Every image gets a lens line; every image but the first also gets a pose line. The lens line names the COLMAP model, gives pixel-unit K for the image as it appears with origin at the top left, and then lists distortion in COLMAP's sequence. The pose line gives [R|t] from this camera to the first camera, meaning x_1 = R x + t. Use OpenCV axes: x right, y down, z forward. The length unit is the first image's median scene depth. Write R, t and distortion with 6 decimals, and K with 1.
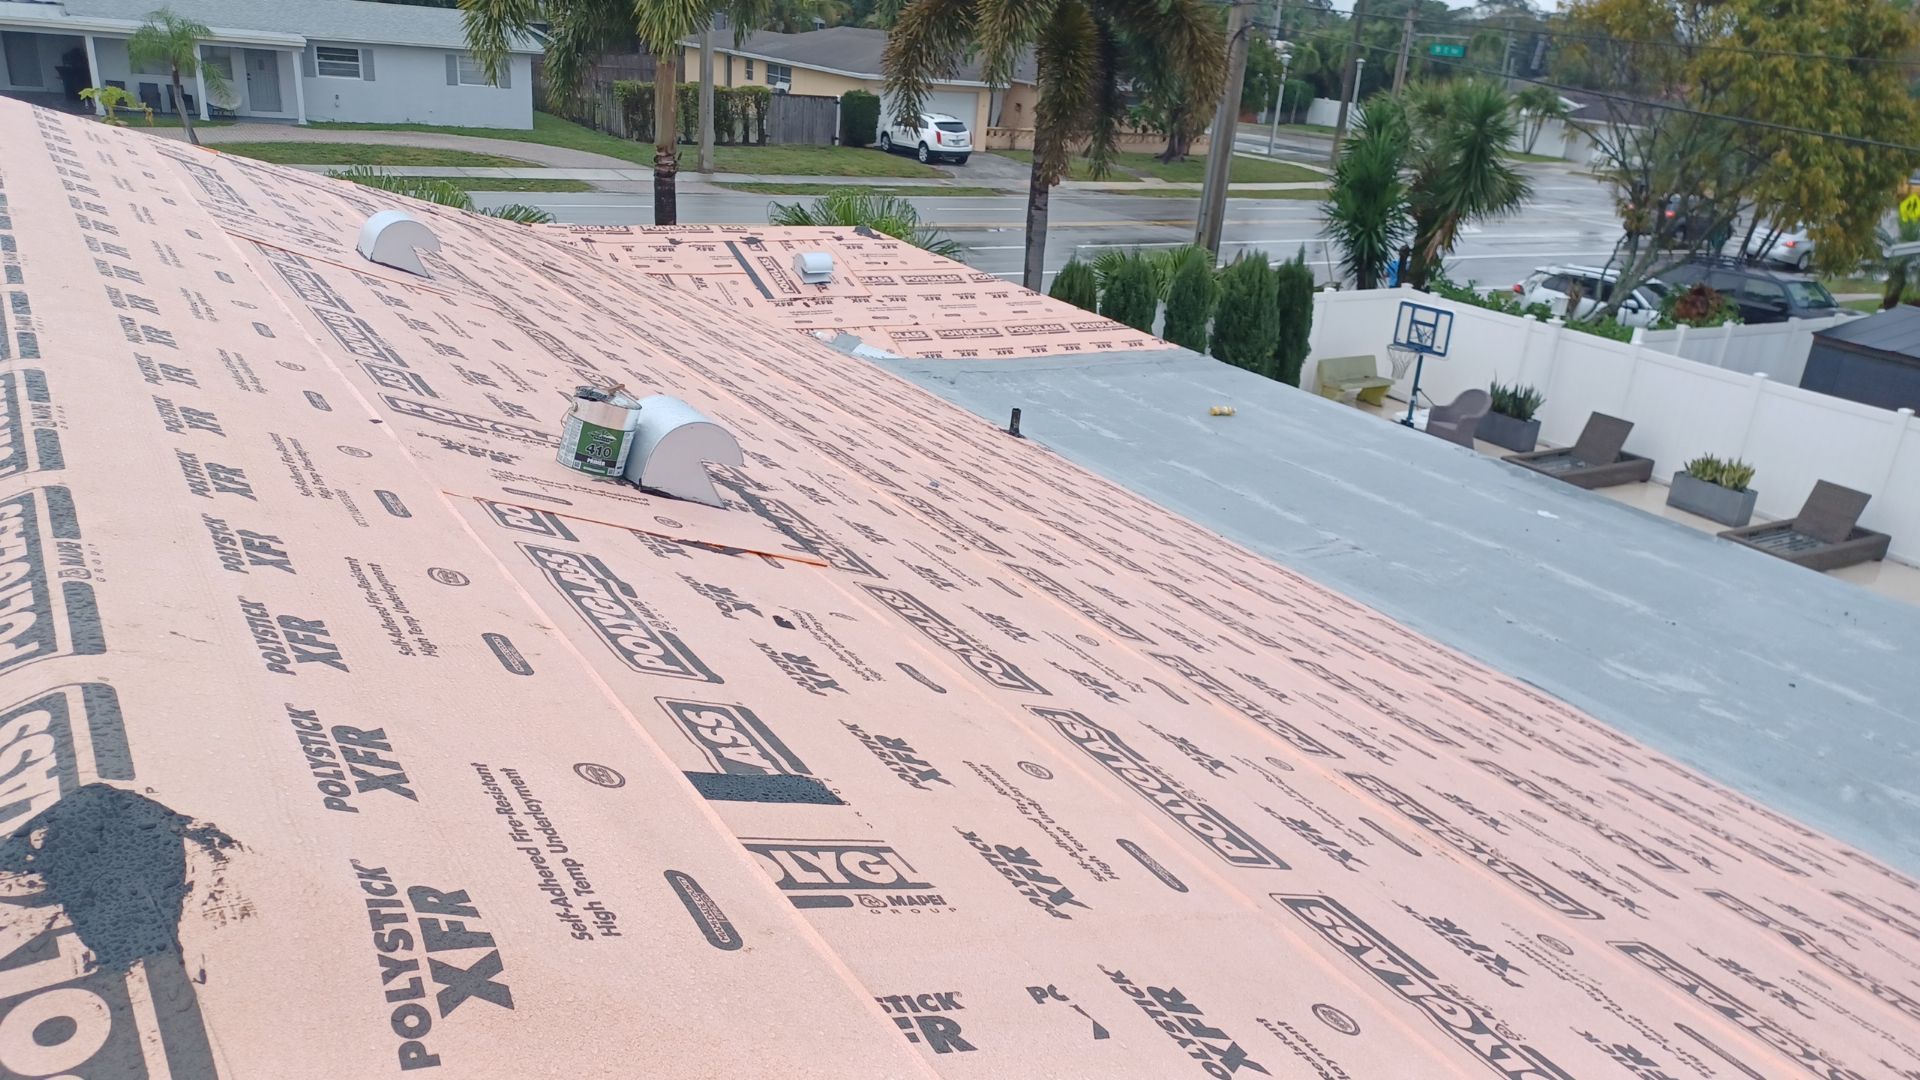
lens RADIAL K [[1376.3, 0, 966.3], [0, 1376.3, 545.7], [0, 0, 1]] dist [0.058973, -0.027915]
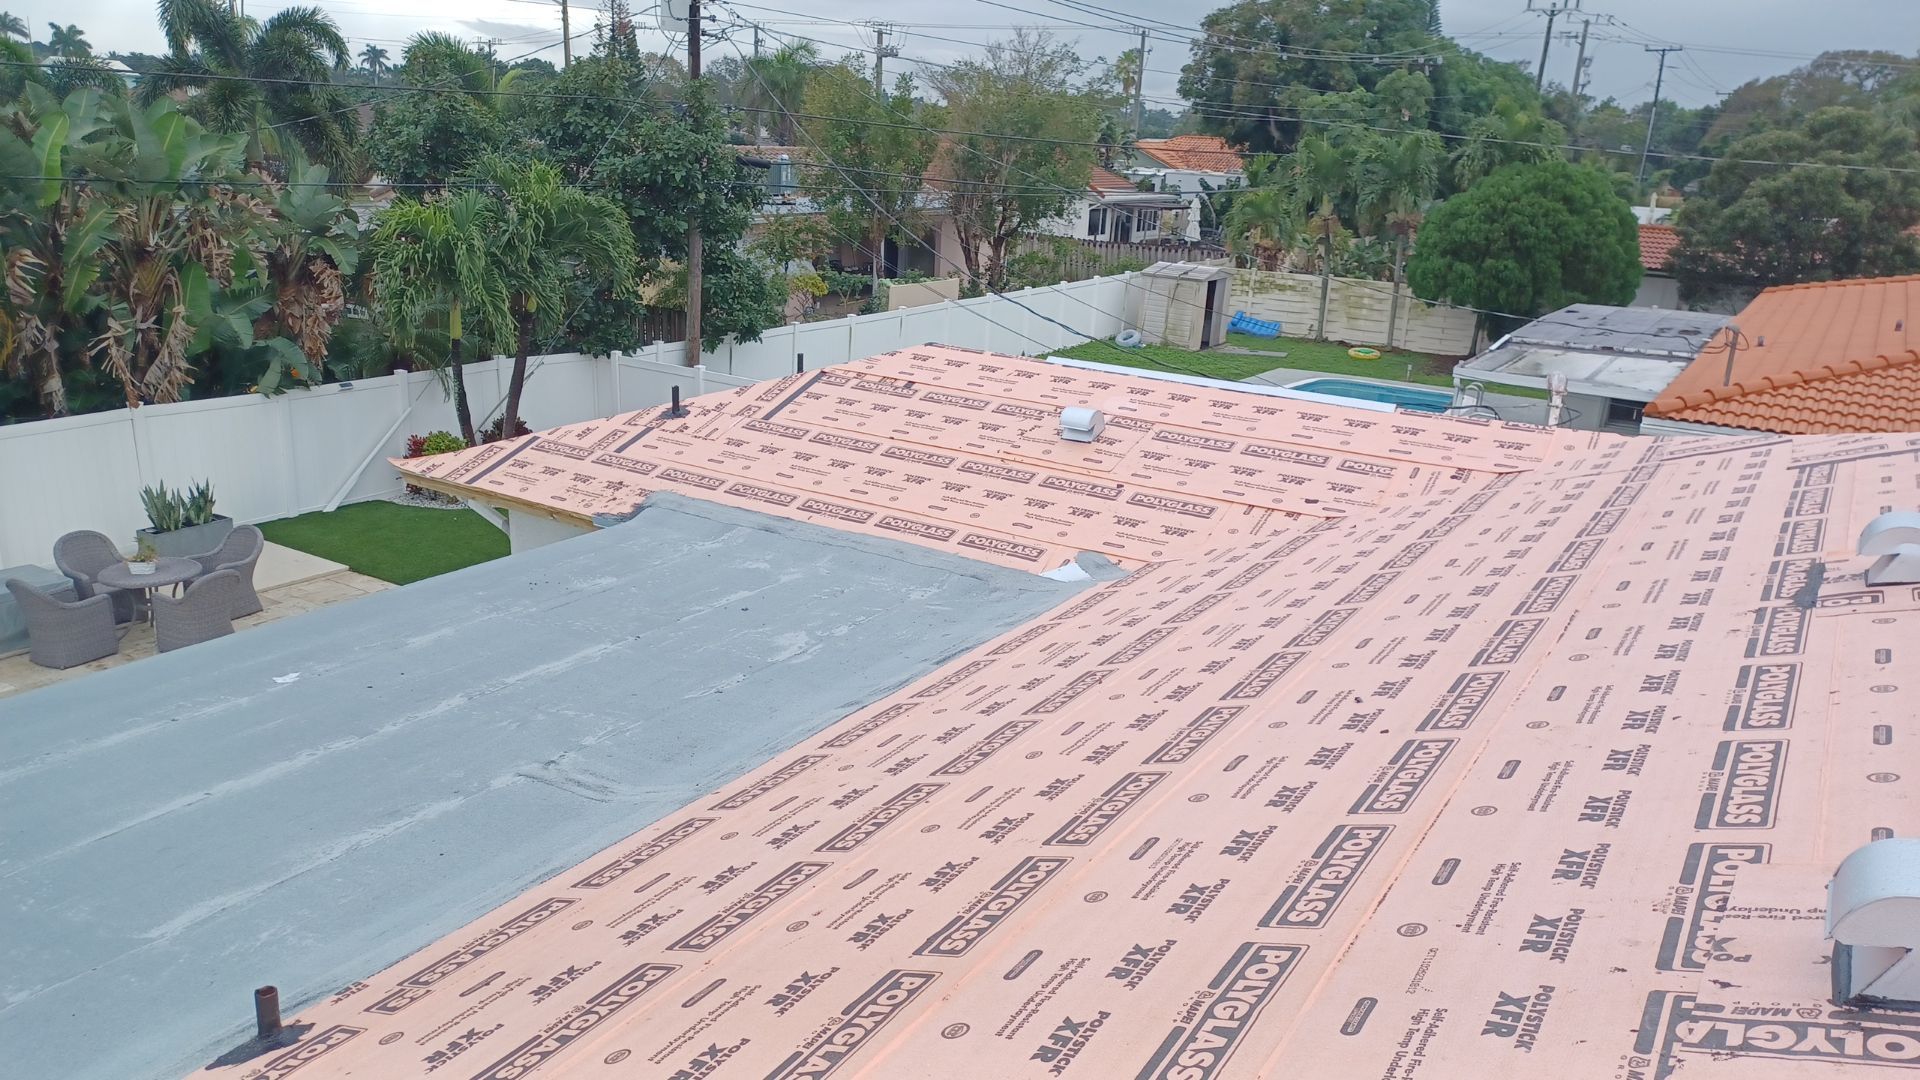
lens RADIAL K [[1376.3, 0, 971.3], [0, 1376.3, 534.9], [0, 0, 1]] dist [0.058973, -0.027915]
pose [[-0.408493, -0.355627, 0.840632, -0.169335], [0.258470, 0.838212, 0.480203, -0.167122], [-0.875401, 0.413438, -0.250485, 0.373190]]
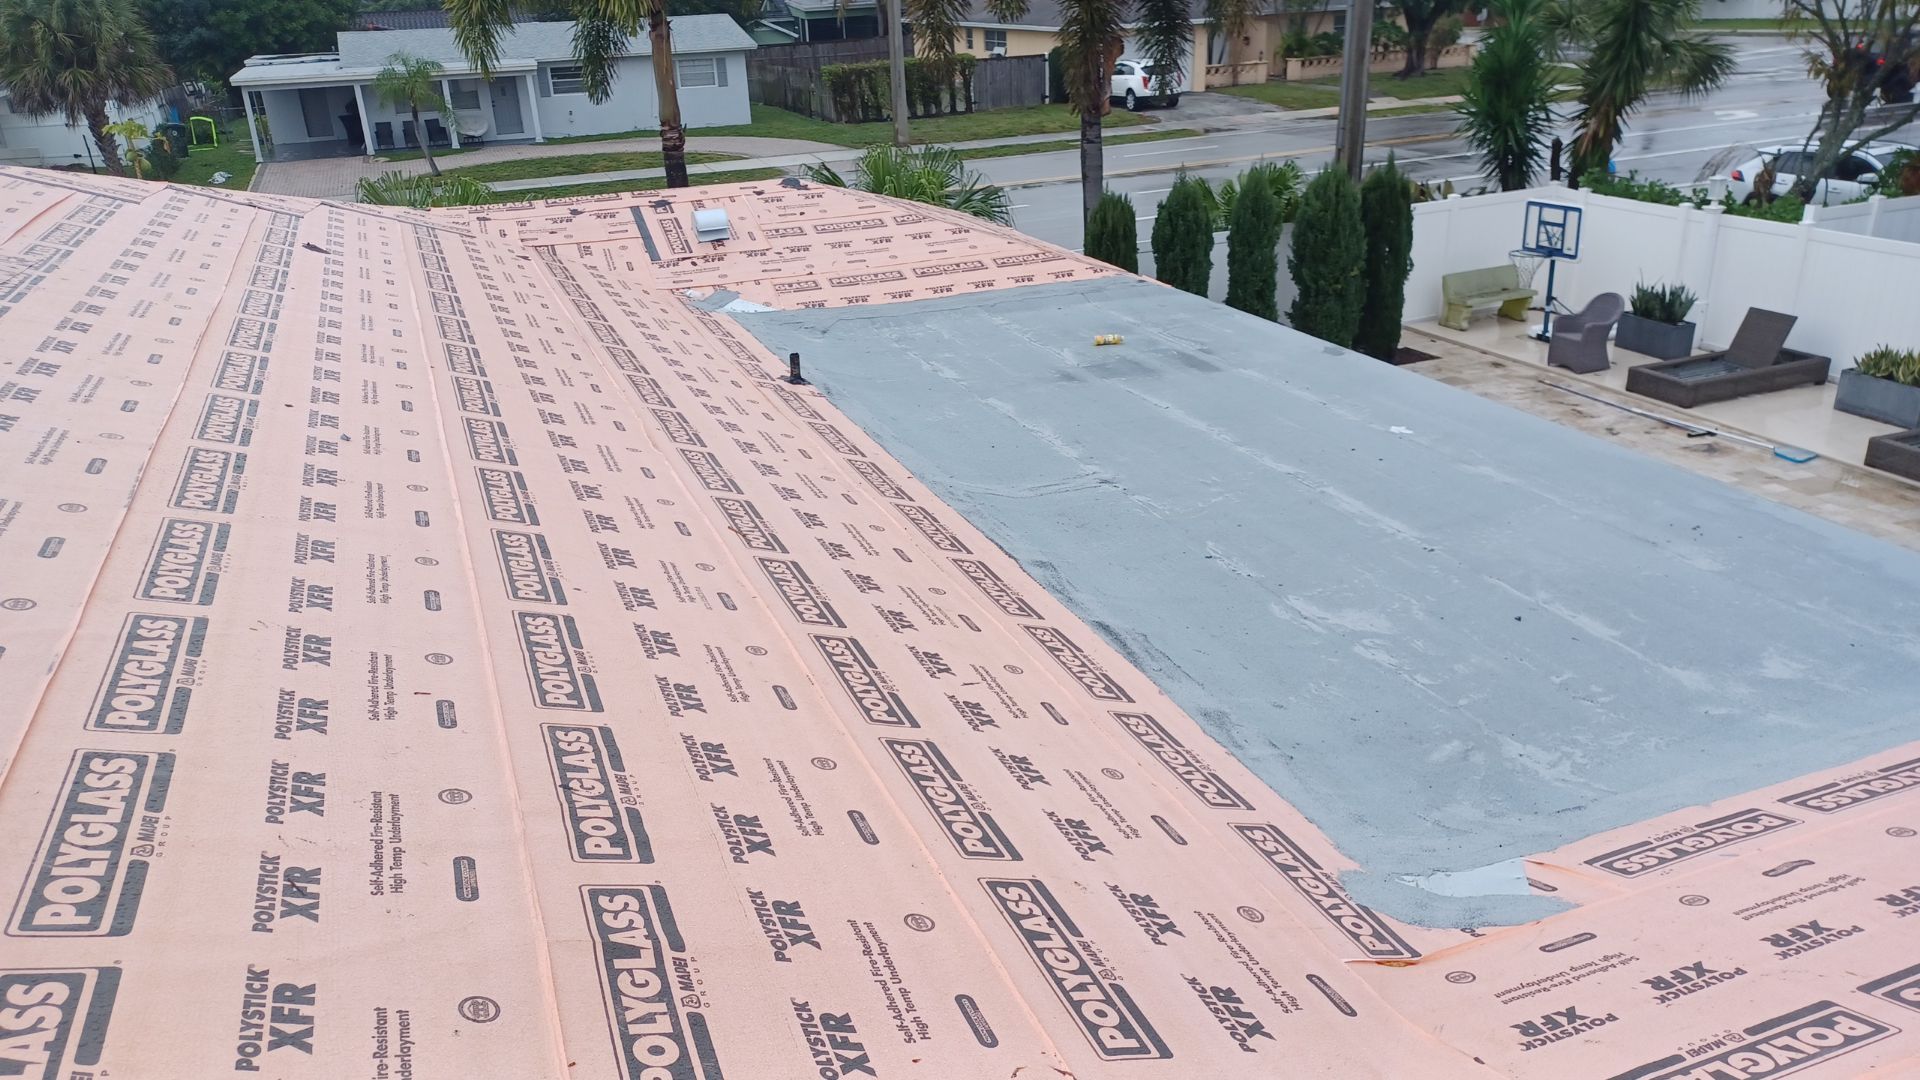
lens RADIAL K [[1376.3, 0, 977.3], [0, 1376.3, 527.1], [0, 0, 1]] dist [0.058973, -0.027915]
pose [[0.975173, -0.048983, -0.215961, 0.155754], [0.051911, 0.998620, 0.007903, 0.007845], [0.215276, -0.018918, 0.976370, 0.046680]]
